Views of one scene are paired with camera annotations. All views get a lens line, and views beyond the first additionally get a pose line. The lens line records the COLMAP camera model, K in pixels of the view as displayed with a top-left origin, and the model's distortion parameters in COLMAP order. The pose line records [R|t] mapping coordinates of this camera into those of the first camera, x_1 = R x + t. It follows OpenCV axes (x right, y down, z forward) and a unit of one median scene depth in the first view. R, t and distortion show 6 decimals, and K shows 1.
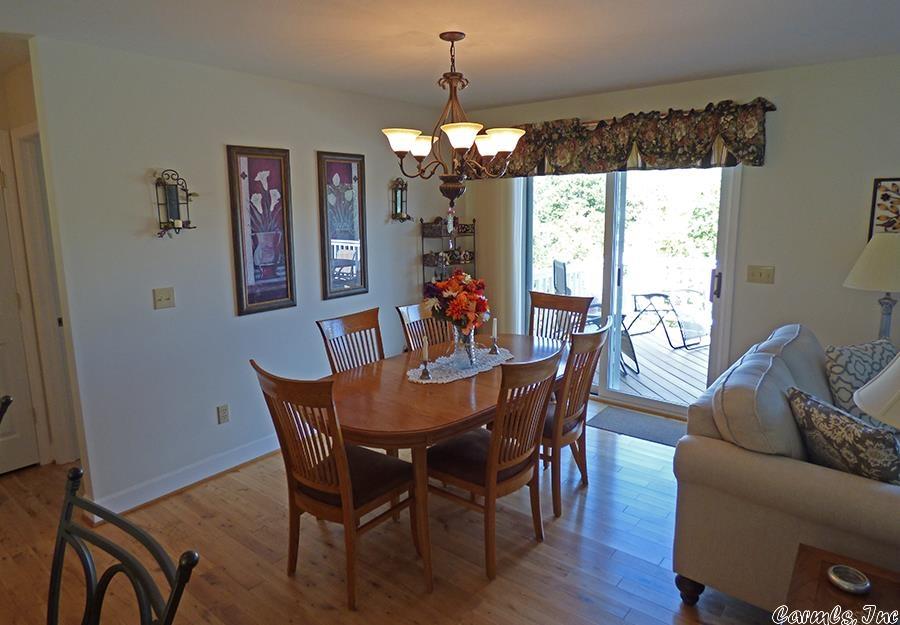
lens RADIAL K [[545.2, 0, 449.6], [0, 545.2, 290.4], [0, 0, 1]] dist [-0.018492, 0.001406]
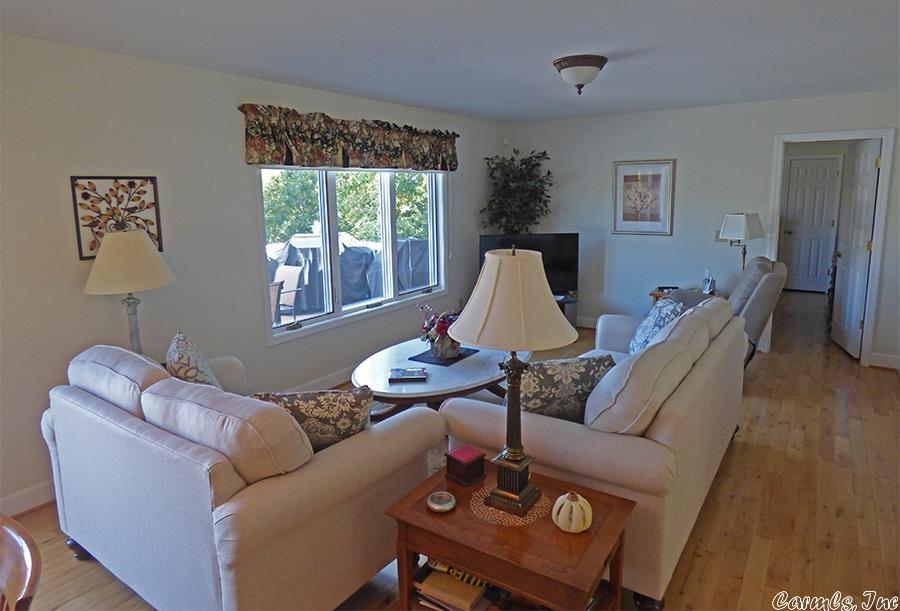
lens RADIAL K [[548.3, 0, 448.5], [0, 548.3, 271.0], [0, 0, 1]] dist [-0.004377, -0.001149]
pose [[-0.078297, -0.131961, 0.988158, -0.183737], [0.174802, 0.974028, 0.143925, -0.065205], [-0.981486, 0.184001, -0.053196, 0.408482]]
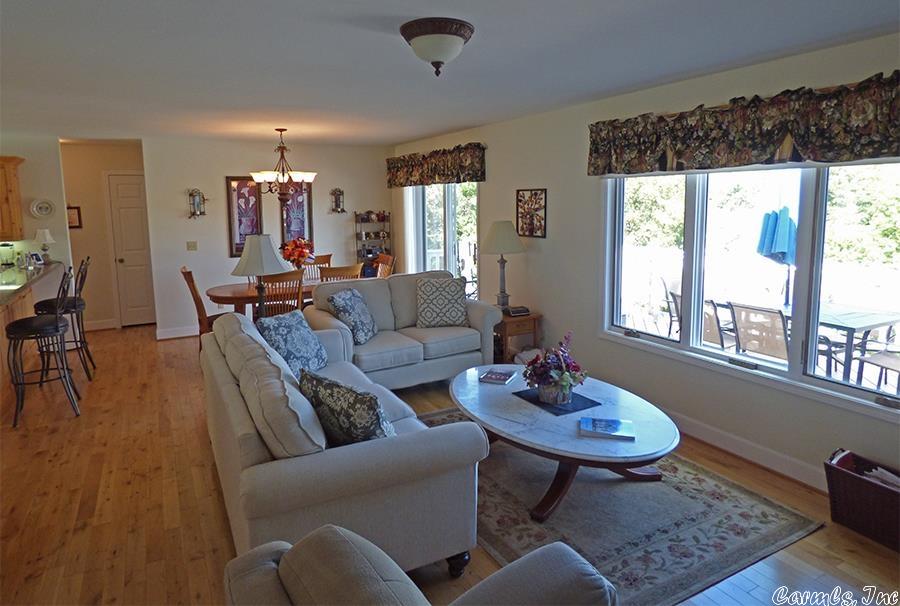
lens RADIAL K [[546.1, 0, 449.8], [0, 546.1, 262.2], [0, 0, 1]] dist [-0.015318, -0.002351]
pose [[0.927186, 0.043300, -0.372090, 1.129687], [-0.058134, 0.997895, -0.028735, 0.072997], [0.370063, 0.048274, 0.927752, -0.595199]]
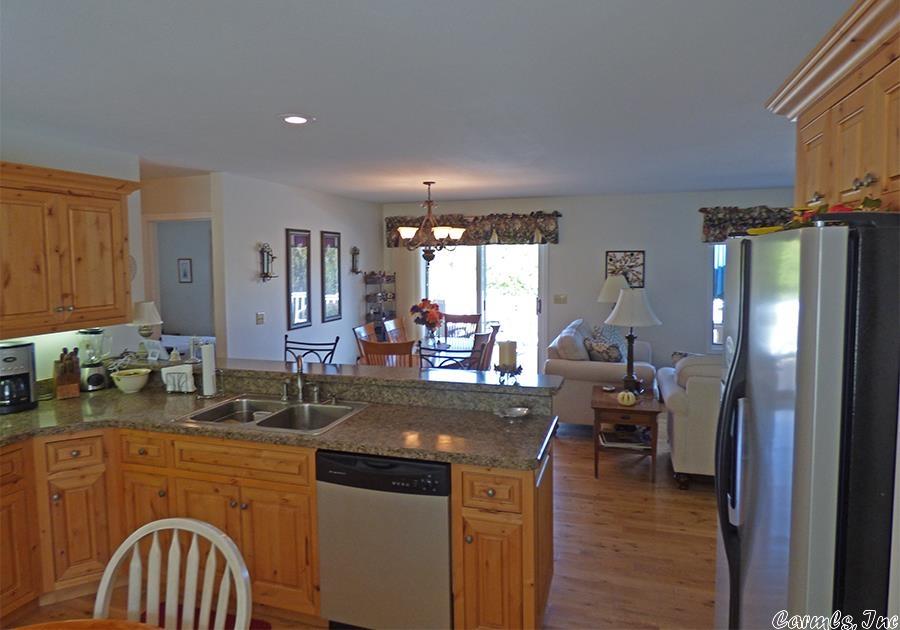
lens RADIAL K [[545.7, 0, 450.0], [0, 545.7, 294.1], [0, 0, 1]] dist [-0.004046, -0.002063]
pose [[0.929909, -0.020087, 0.367240, -0.527482], [0.055381, 0.994770, -0.085824, 0.102013], [-0.363595, 0.100146, 0.926158, -0.688203]]
